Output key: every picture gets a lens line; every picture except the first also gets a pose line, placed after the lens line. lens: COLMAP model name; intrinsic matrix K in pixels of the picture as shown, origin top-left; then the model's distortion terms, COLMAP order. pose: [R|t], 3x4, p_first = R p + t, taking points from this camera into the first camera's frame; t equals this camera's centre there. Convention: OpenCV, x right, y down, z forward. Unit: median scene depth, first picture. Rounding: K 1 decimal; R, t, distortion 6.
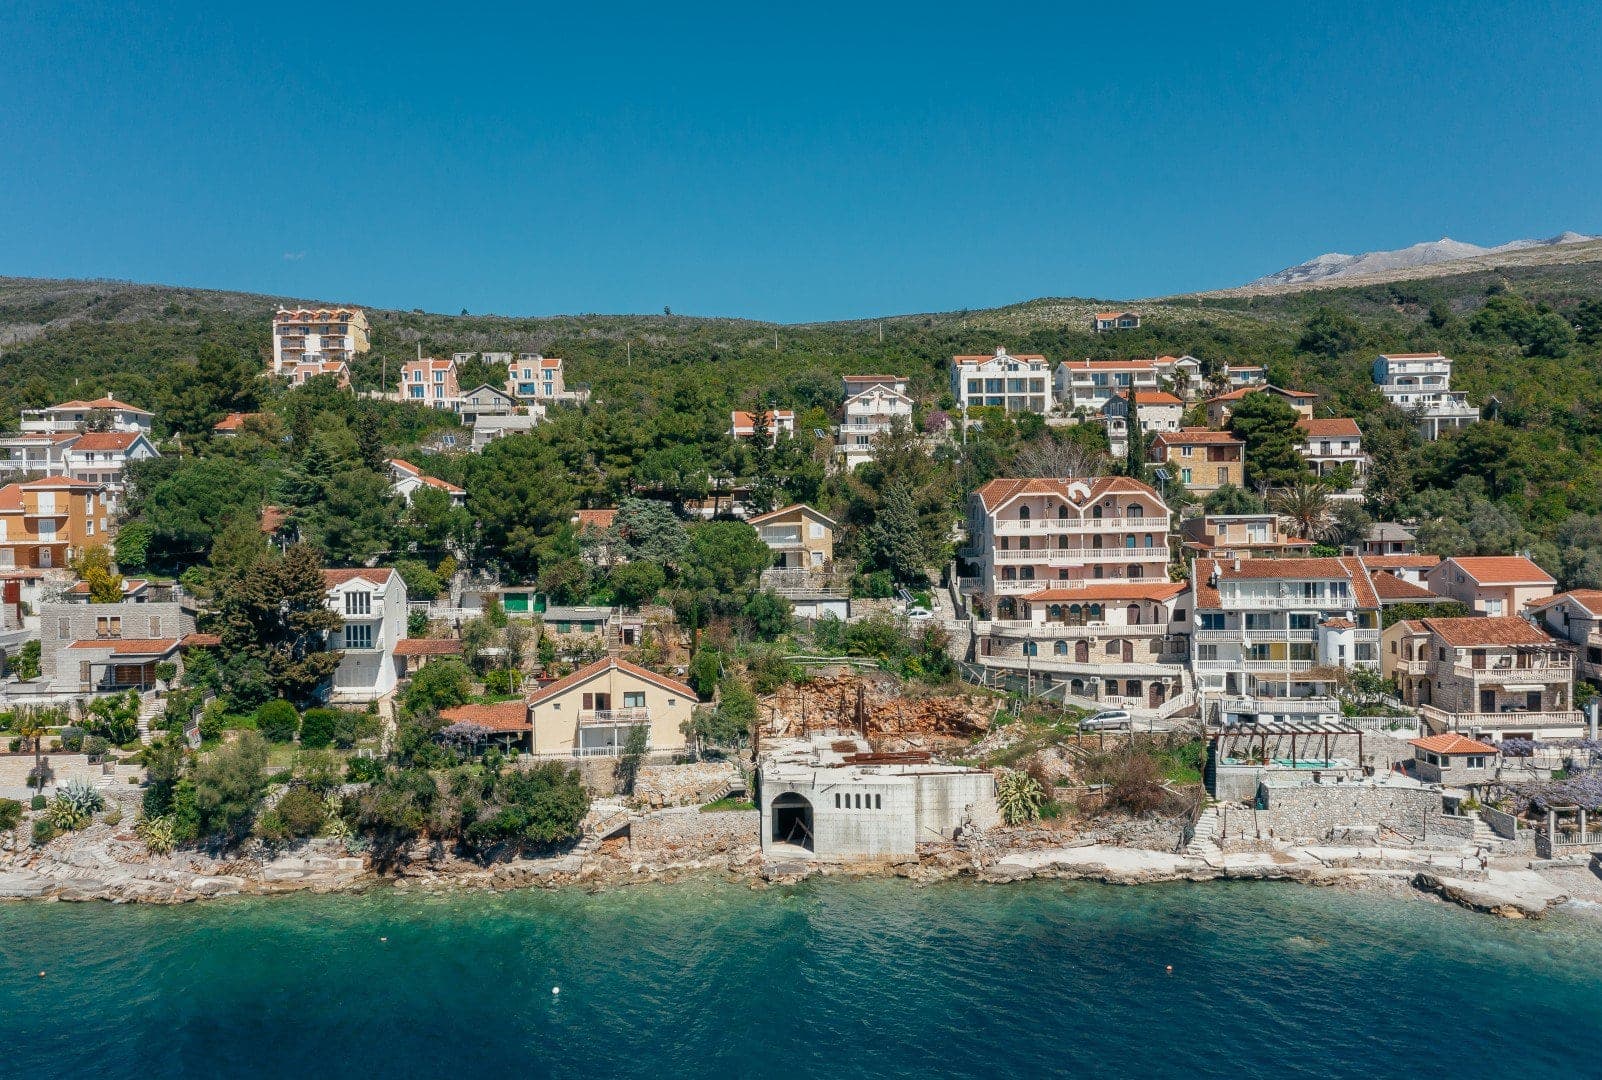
lens RADIAL K [[1374.4, 0, 774.0], [0, 1374.4, 535.5], [0, 0, 1]] dist [-0.003172, 0.007001]
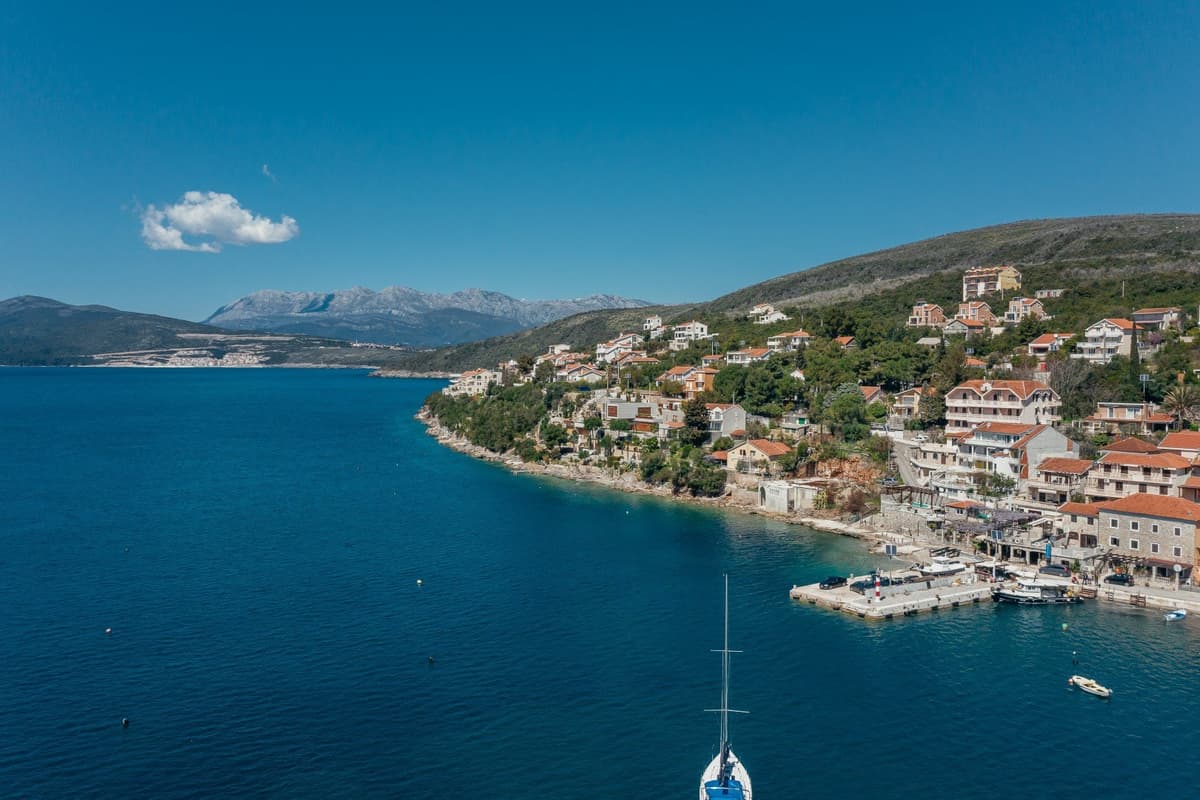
lens RADIAL K [[988.9, 0, 600.0], [0, 988.9, 400.0], [0, 0, 1]] dist [-0.017441, 0.072025]
pose [[0.518862, 0.050507, -0.853365, 1.309838], [-0.032192, 0.998699, 0.039536, -0.057873], [0.854252, 0.006958, 0.519813, -0.323185]]
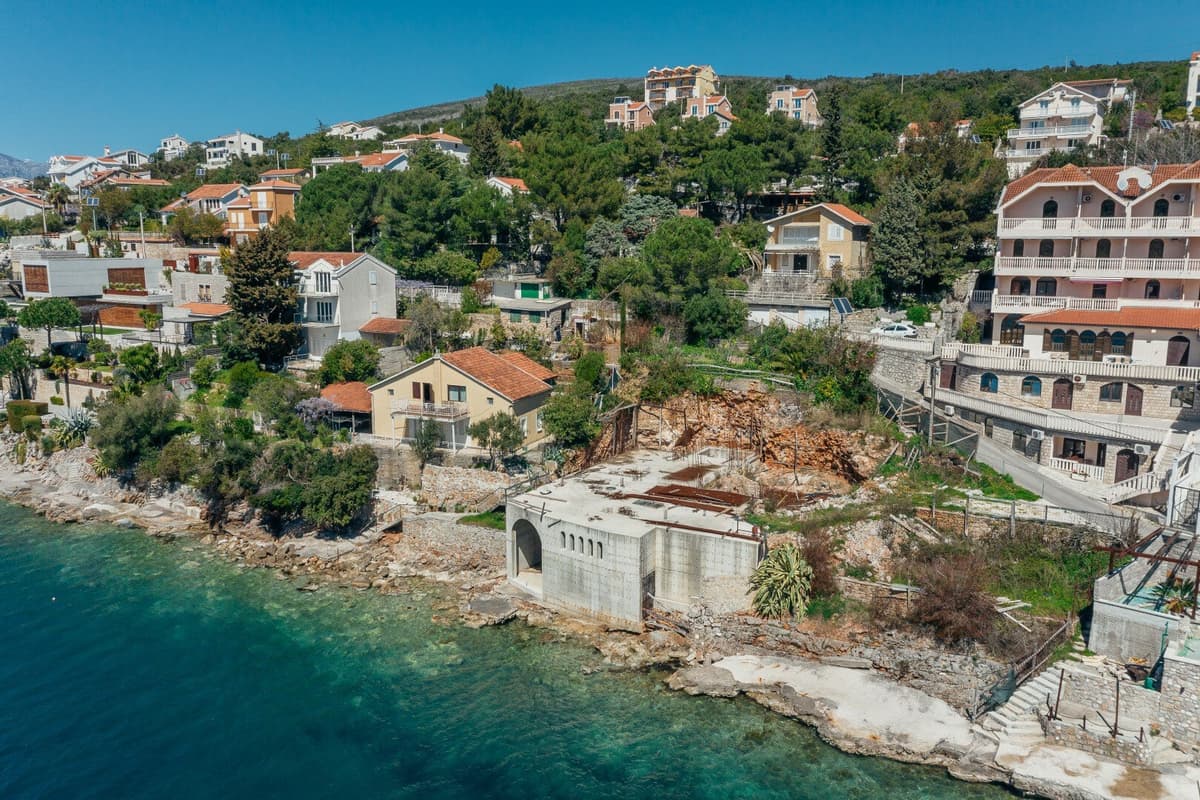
lens RADIAL K [[949.4, 0, 600.0], [0, 949.4, 400.0], [0, 0, 1]] dist [-0.005966, 0.043592]
pose [[0.838850, 0.111120, -0.532901, 0.289286], [-0.029907, 0.986873, 0.158705, 0.013245], [0.543541, -0.117192, 0.831161, 0.431798]]
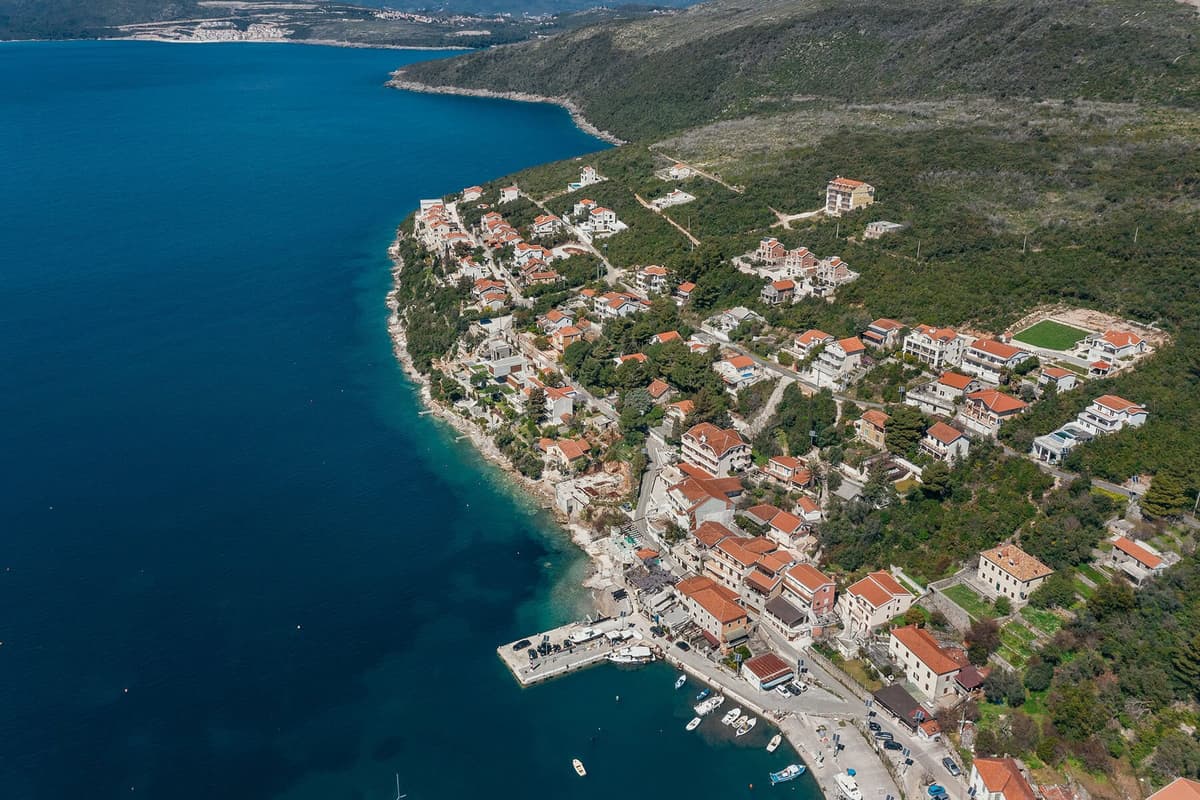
lens RADIAL K [[961.2, 0, 600.0], [0, 961.2, 400.0], [0, 0, 1]] dist [-0.008446, 0.048767]
pose [[0.481773, 0.350234, -0.803262, 1.959406], [-0.028767, 0.922484, 0.384963, -1.011978], [0.875824, -0.162357, 0.454503, -0.182364]]
